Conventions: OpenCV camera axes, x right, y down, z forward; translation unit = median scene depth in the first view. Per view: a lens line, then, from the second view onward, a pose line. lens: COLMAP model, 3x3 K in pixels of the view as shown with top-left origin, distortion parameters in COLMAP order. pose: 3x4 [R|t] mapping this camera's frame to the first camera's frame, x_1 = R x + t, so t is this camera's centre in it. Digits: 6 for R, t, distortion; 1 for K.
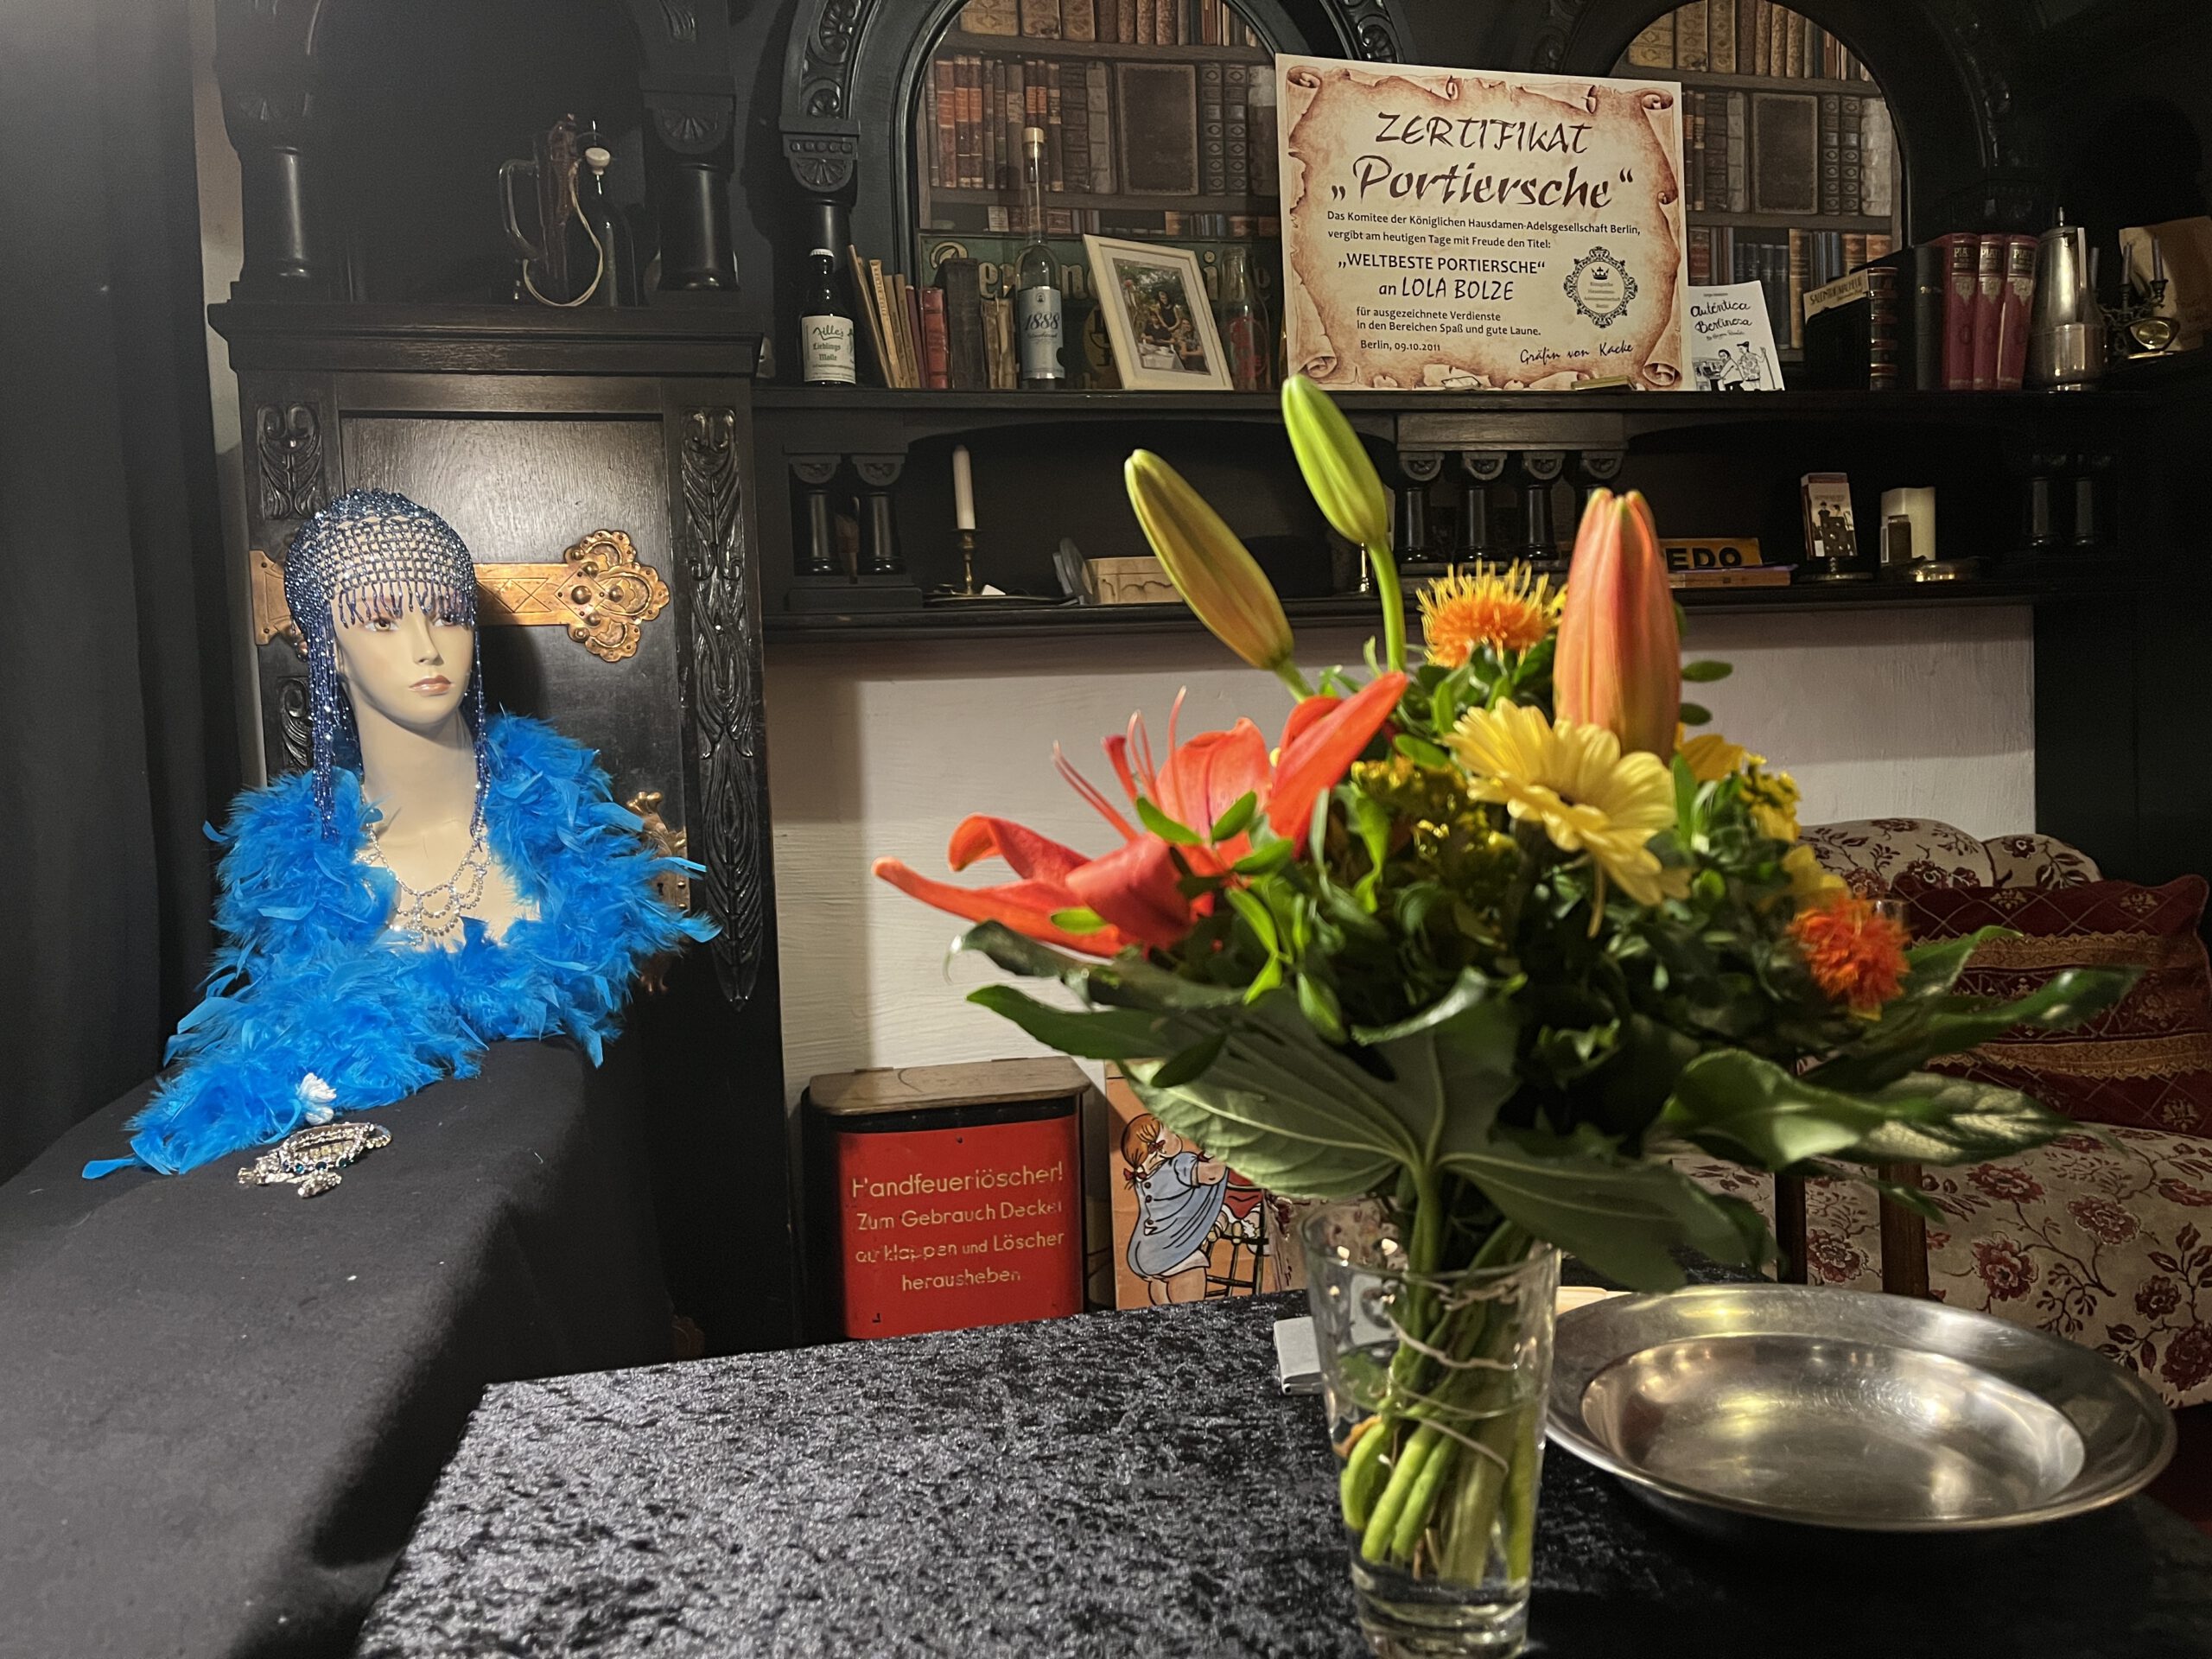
lens RADIAL K [[1649.7, 0, 1104.5], [0, 1649.7, 789.7], [0, 0, 1]] dist [0.048223, -0.003424]
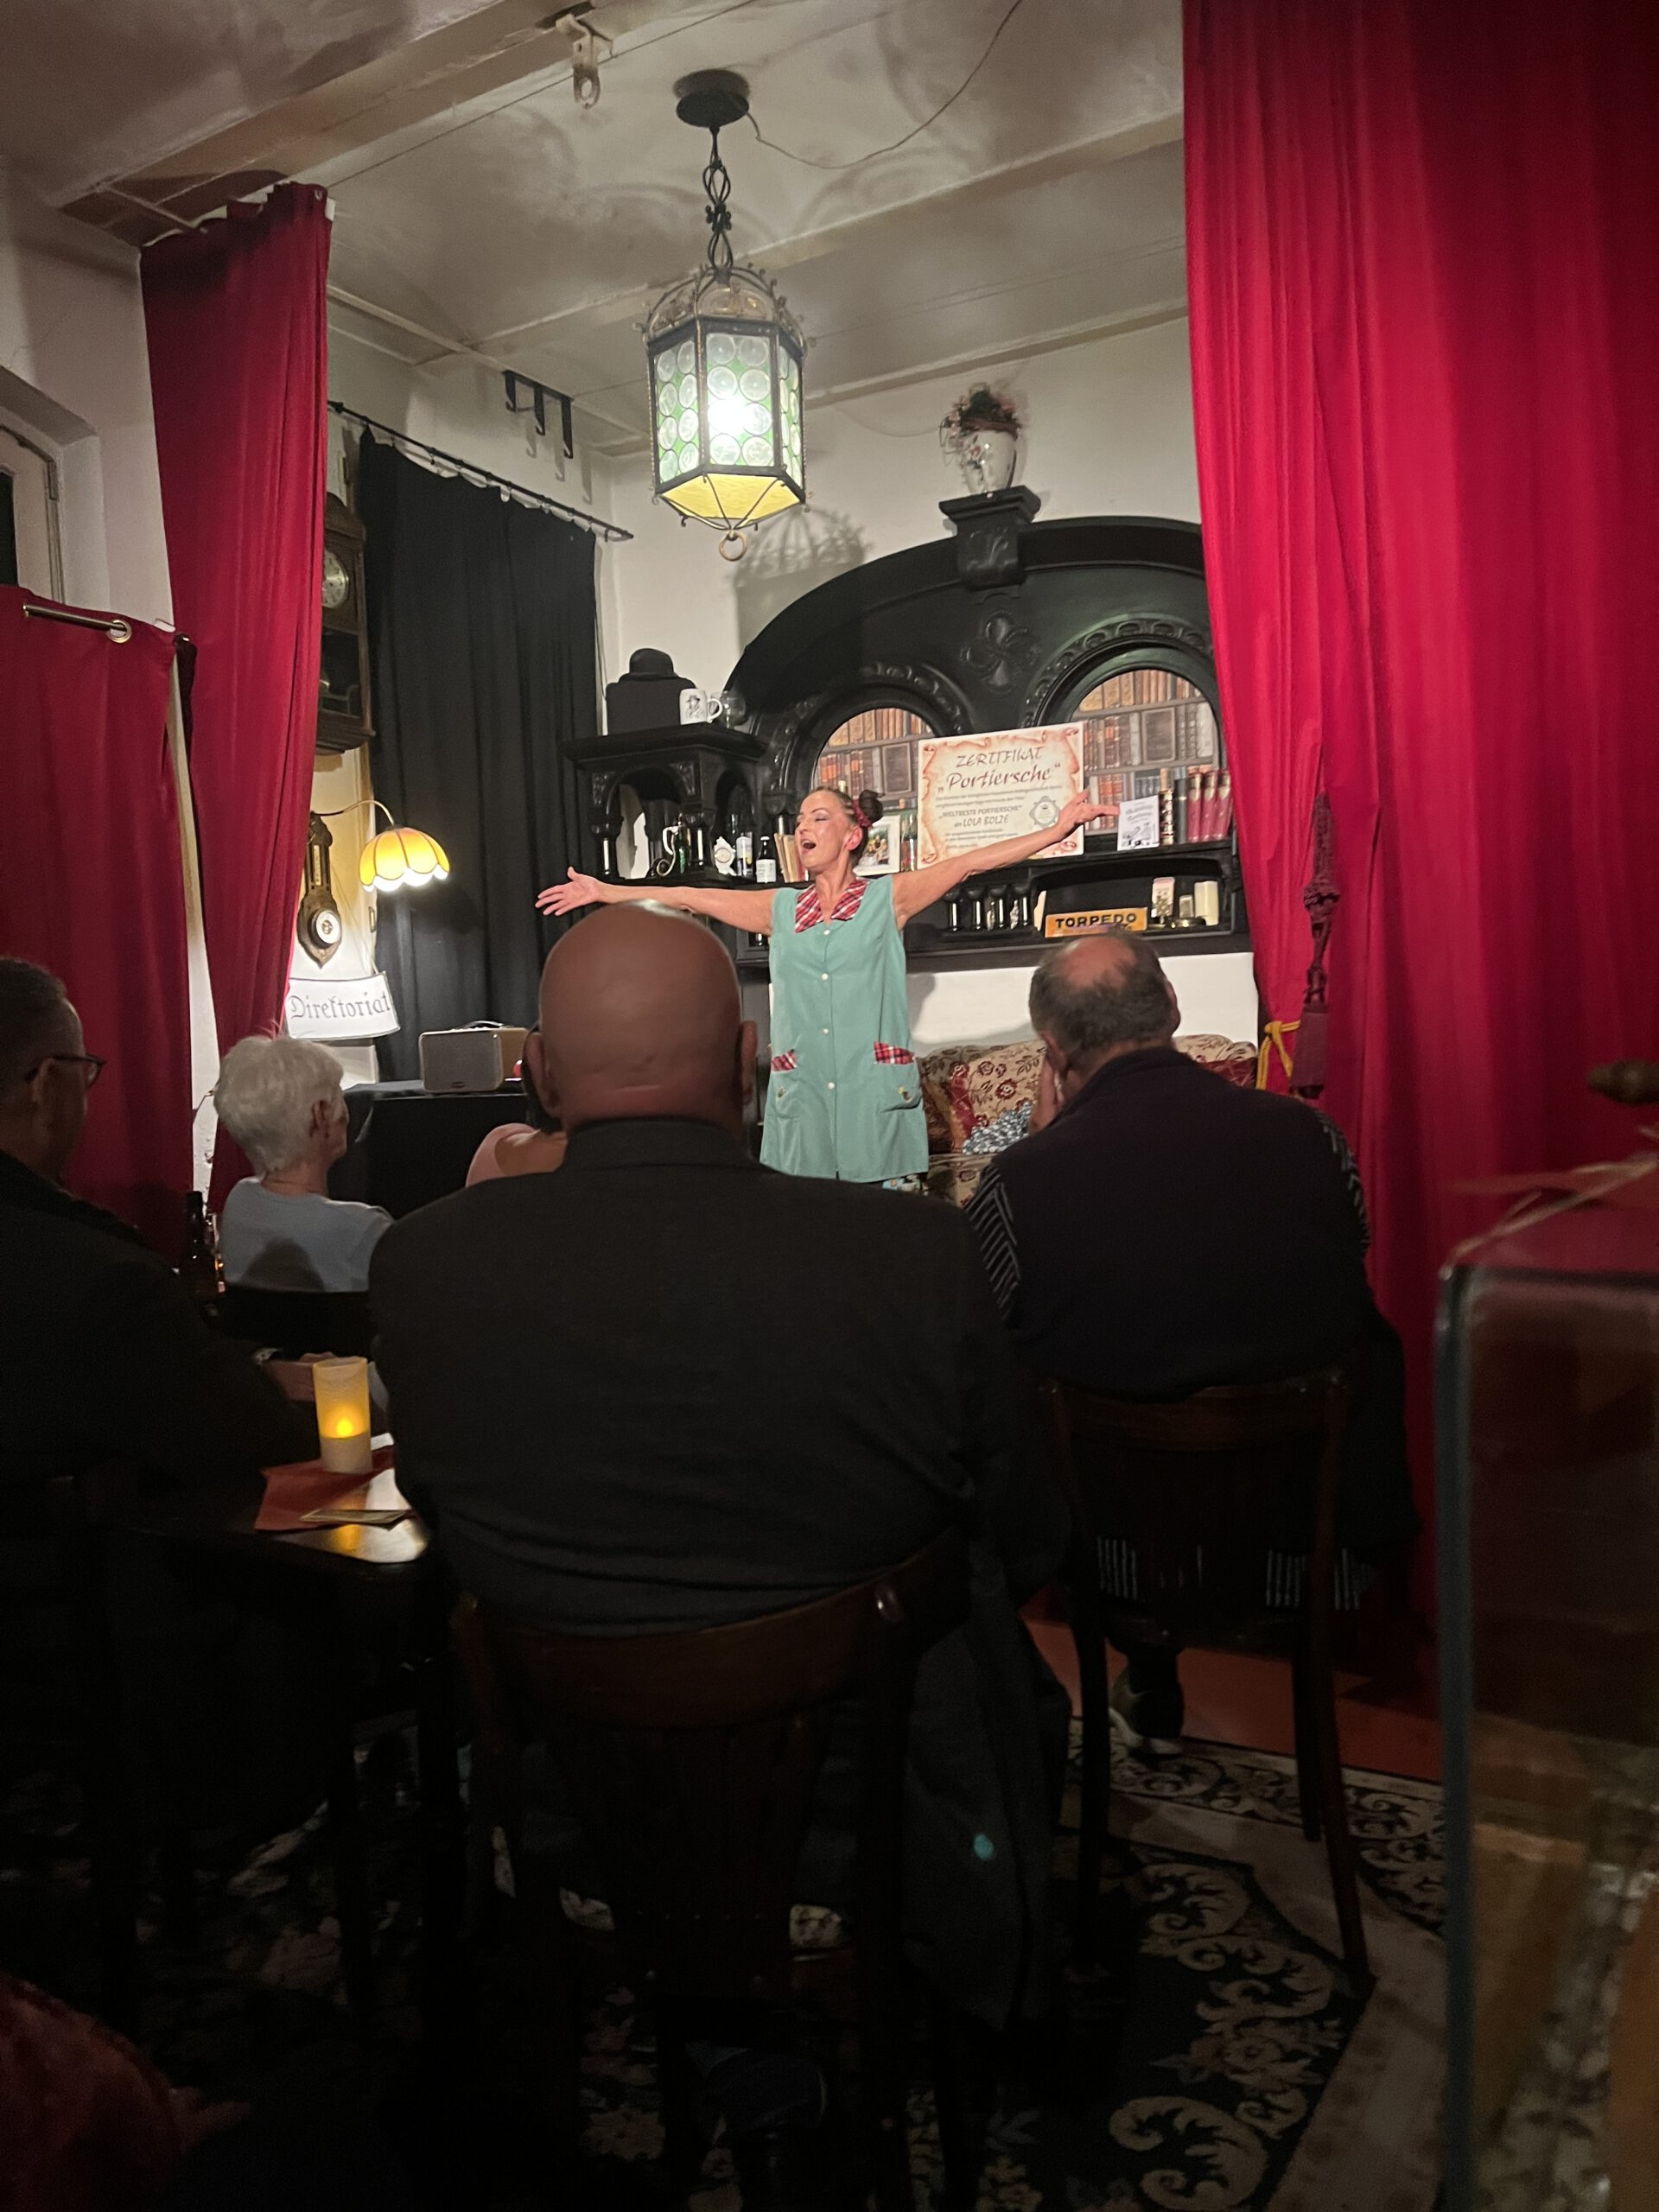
lens RADIAL K [[1649.7, 0, 829.5], [0, 1649.7, 1106.0], [0, 0, 1]] dist [0.048223, -0.003424]
pose [[0.750130, 0.029172, -0.660647, 1.724910], [-0.021788, 0.999574, 0.019399, 0.090926], [0.660931, -0.000158, 0.750446, -1.058478]]
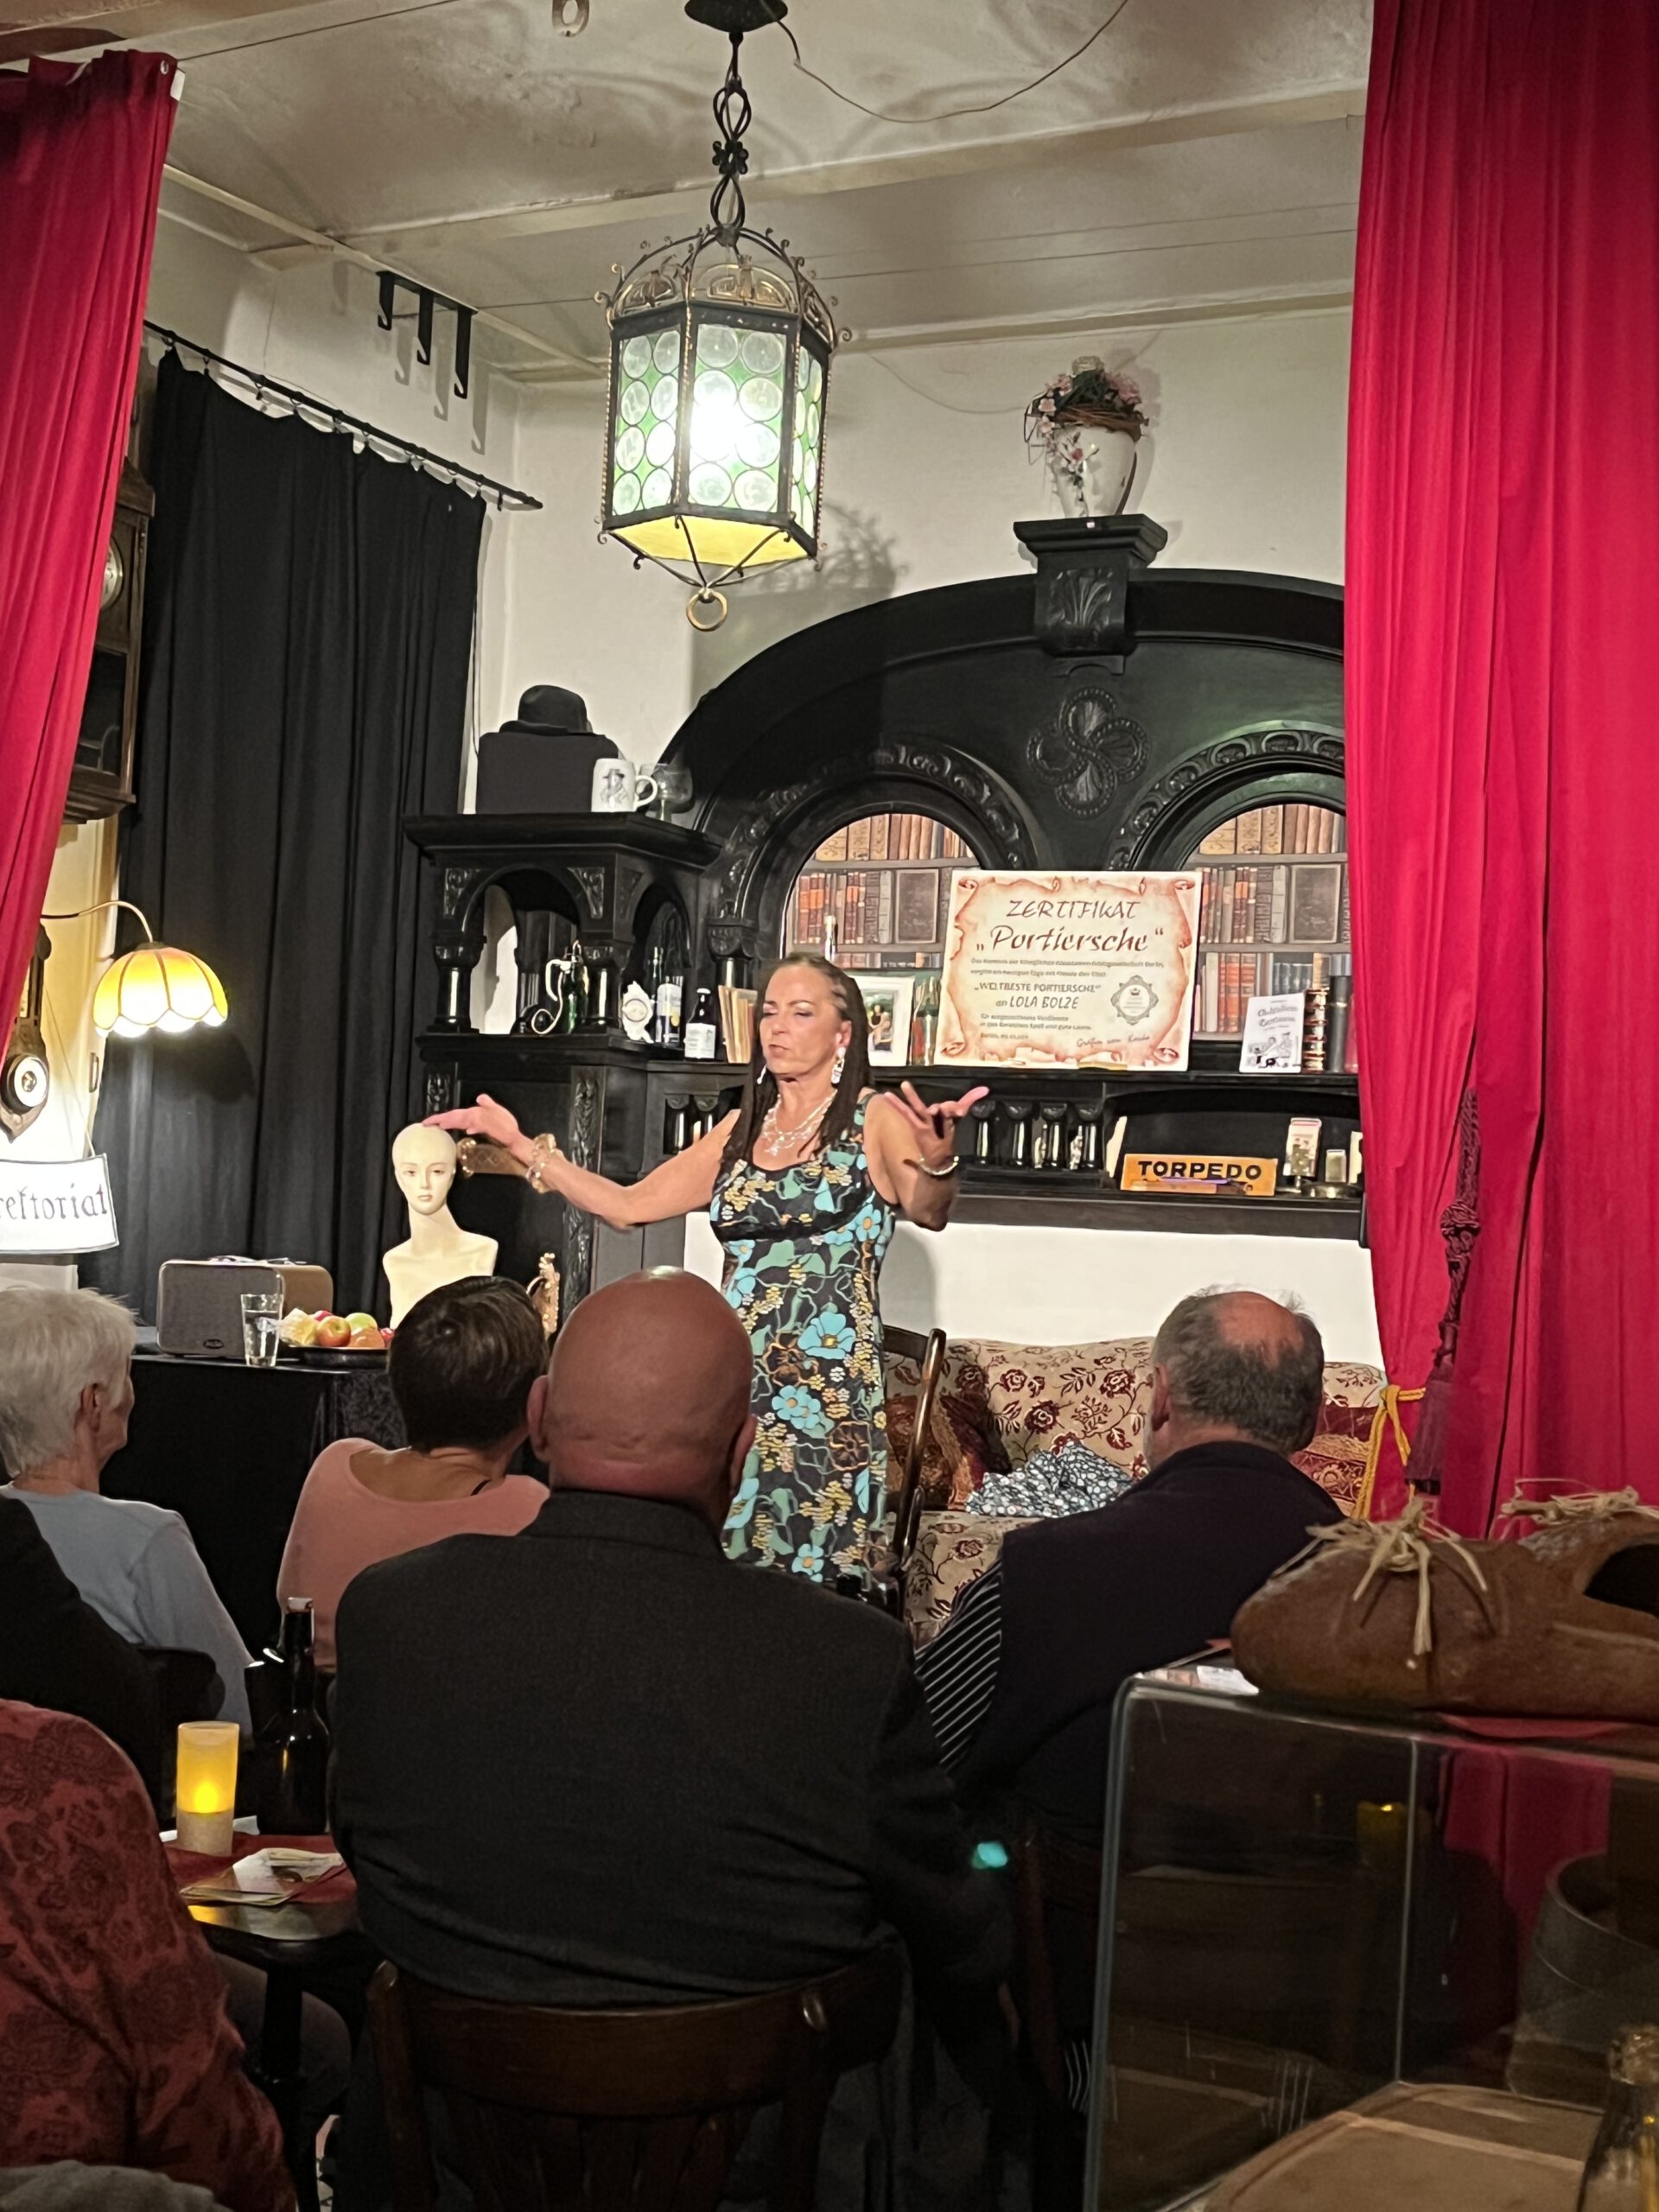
lens RADIAL K [[3136.9, 0, 829.5], [0, 3136.9, 1106.0], [0, 0, 1]] dist [0.129954, -0.472336]
pose [[0.762836, 0.043304, -0.645140, 2.086625], [-0.112283, 0.991468, -0.066216, 0.032539], [0.636768, 0.122950, 0.761190, -1.515844]]
